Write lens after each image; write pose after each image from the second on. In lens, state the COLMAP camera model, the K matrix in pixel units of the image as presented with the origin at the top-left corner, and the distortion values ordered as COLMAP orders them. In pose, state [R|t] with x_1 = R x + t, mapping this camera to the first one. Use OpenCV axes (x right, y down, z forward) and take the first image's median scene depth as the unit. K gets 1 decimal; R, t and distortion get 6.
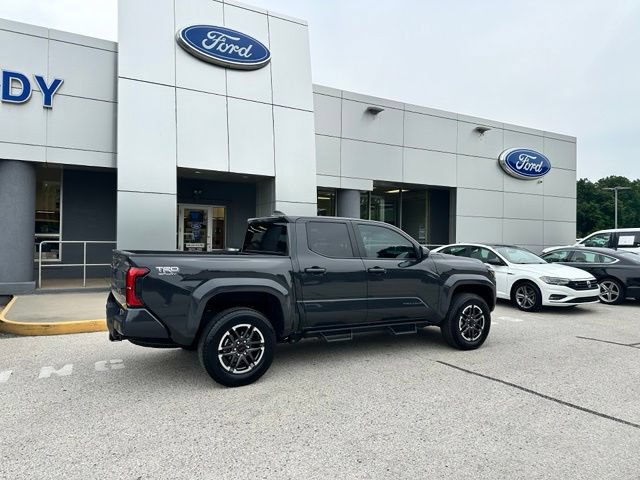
lens RADIAL K [[448.7, 0, 318.5], [0, 448.7, 240.6], [0, 0, 1]] dist [0.067826, -0.085234]
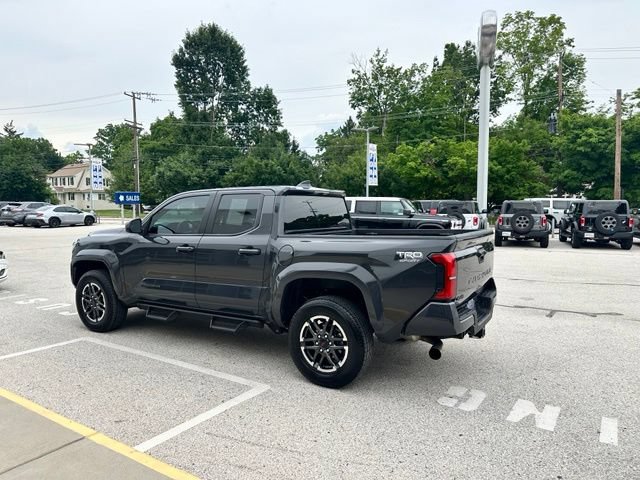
lens RADIAL K [[444.7, 0, 321.1], [0, 444.7, 247.8], [0, 0, 1]] dist [0.081979, -0.116016]
pose [[-0.483911, -0.088822, 0.870598, -0.480494], [-0.008236, 0.995254, 0.096962, -0.011878], [-0.875078, 0.039751, -0.482346, 0.776737]]
